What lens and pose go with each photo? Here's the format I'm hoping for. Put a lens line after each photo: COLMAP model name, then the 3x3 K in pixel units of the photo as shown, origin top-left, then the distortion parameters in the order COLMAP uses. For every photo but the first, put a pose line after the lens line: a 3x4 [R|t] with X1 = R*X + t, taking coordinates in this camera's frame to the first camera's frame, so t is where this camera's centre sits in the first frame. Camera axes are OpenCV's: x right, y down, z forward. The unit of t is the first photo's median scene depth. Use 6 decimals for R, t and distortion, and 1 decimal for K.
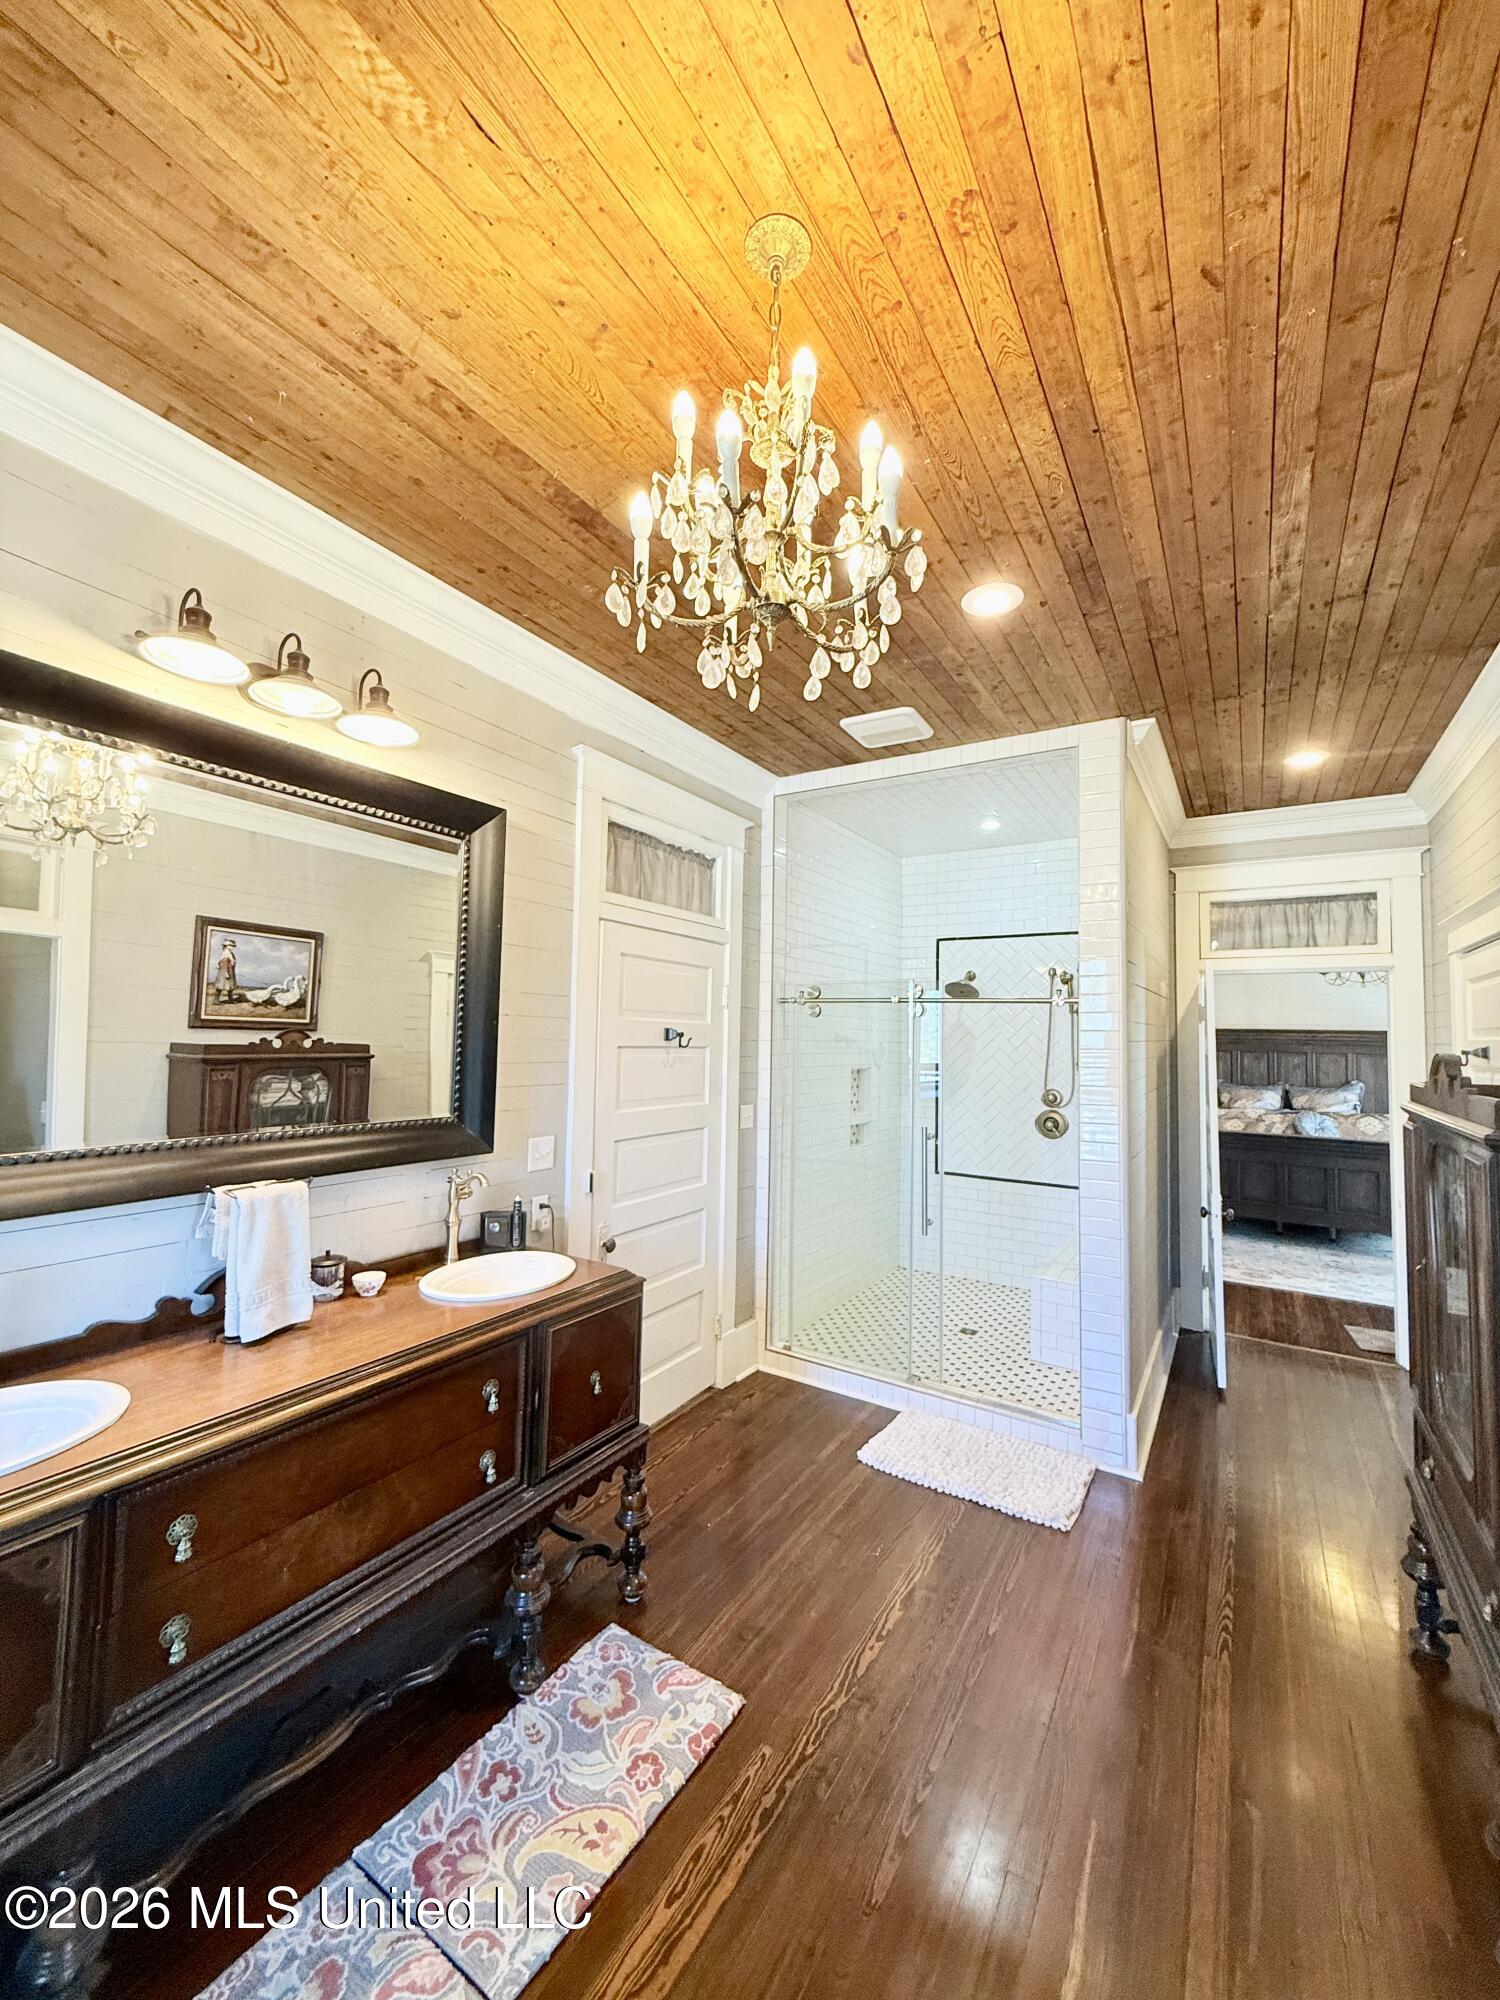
lens RADIAL K [[796.6, 0, 749.4], [0, 796.6, 997.5], [0, 0, 1]] dist [0.000846, -0.000133]
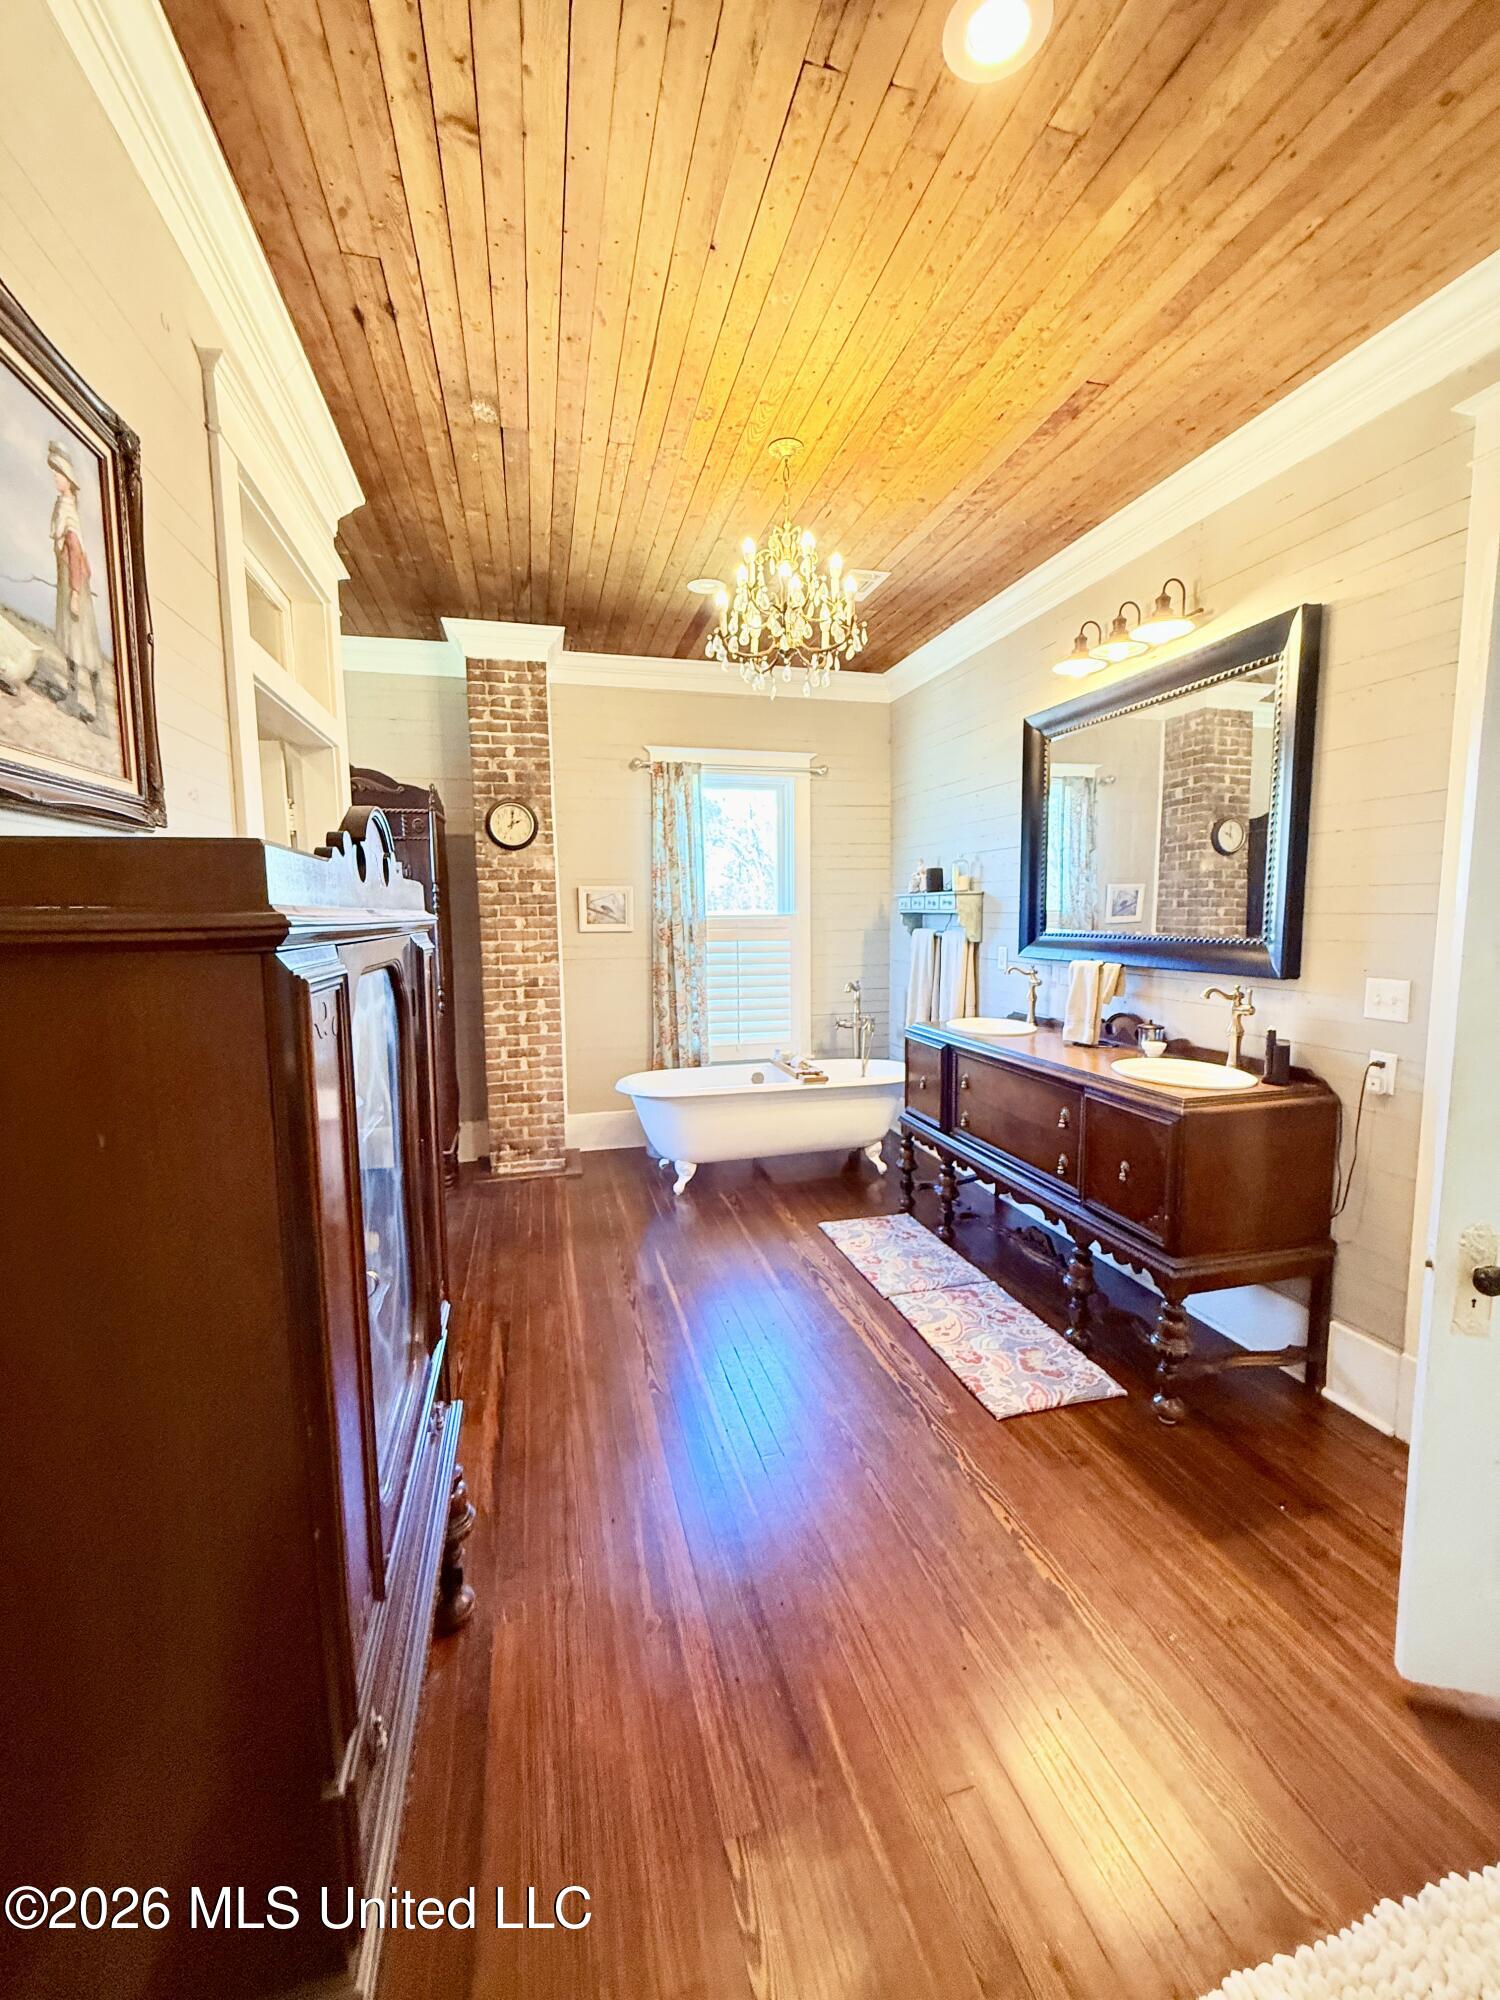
lens RADIAL K [[796.6, 0, 750.0], [0, 796.6, 994.8], [0, 0, 1]] dist [0.000846, -0.000133]
pose [[-0.685617, 0.064338, -0.725114, 0.841369], [0.037399, 0.997884, 0.053179, 0.139936], [0.727001, 0.009342, -0.686572, 1.216116]]
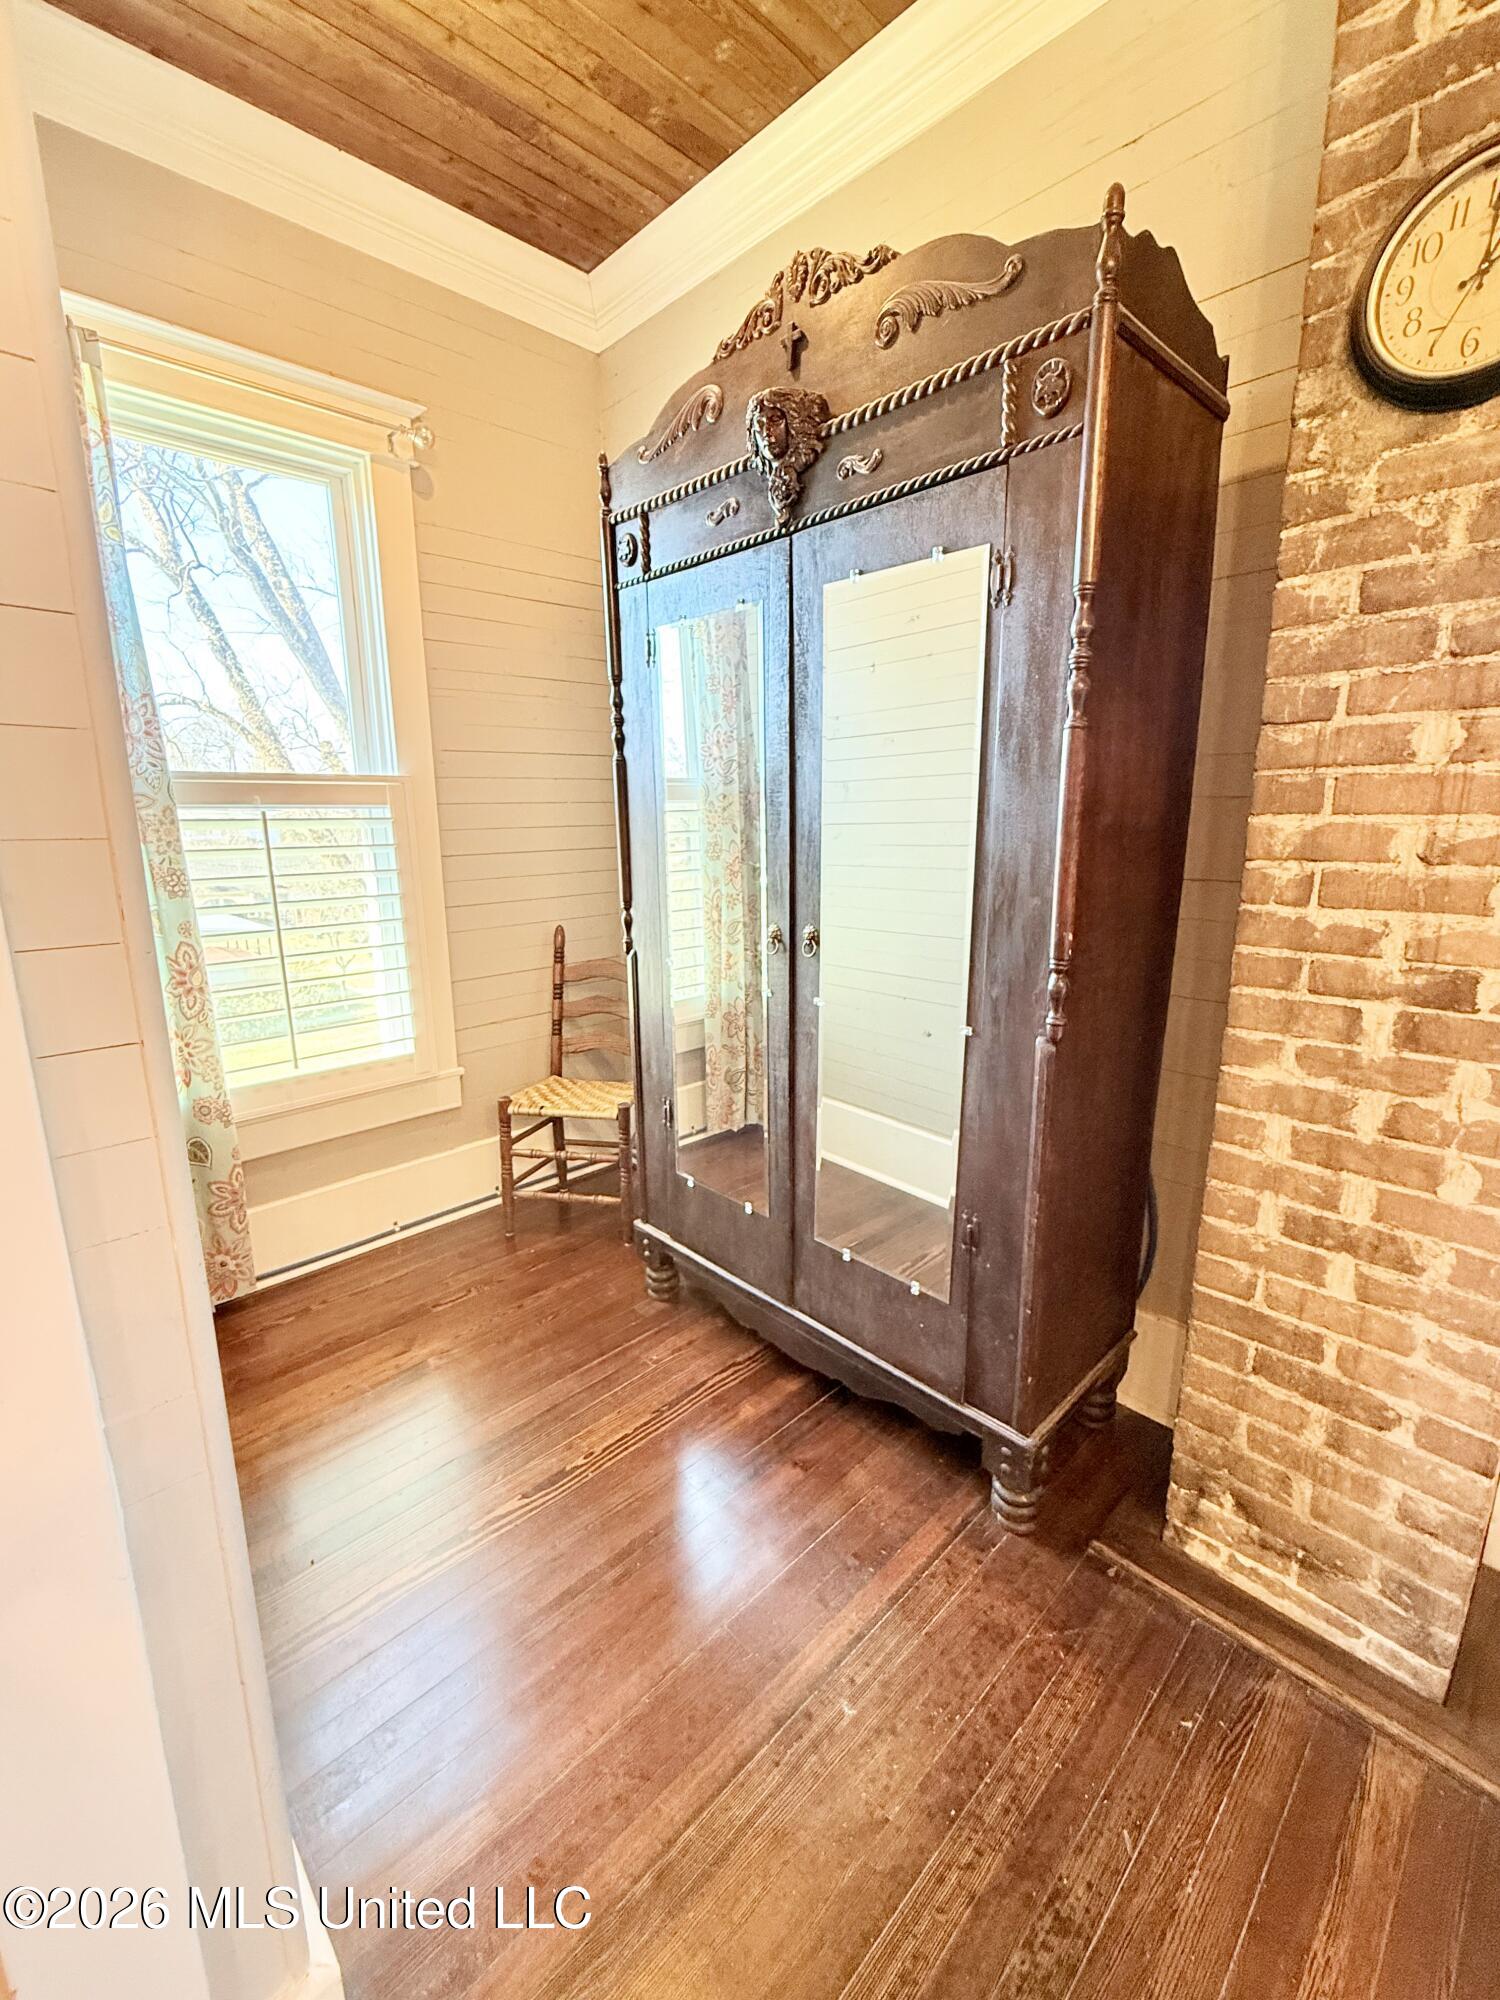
lens RADIAL K [[833.7, 0, 753.7], [0, 833.7, 997.6], [0, 0, 1]] dist [-0.001373, -0.000047]
pose [[-0.969696, -0.063179, 0.236005, 0.376304], [-0.023492, 0.985622, 0.167325, 0.130330], [-0.243183, 0.156710, -0.957238, 0.519928]]
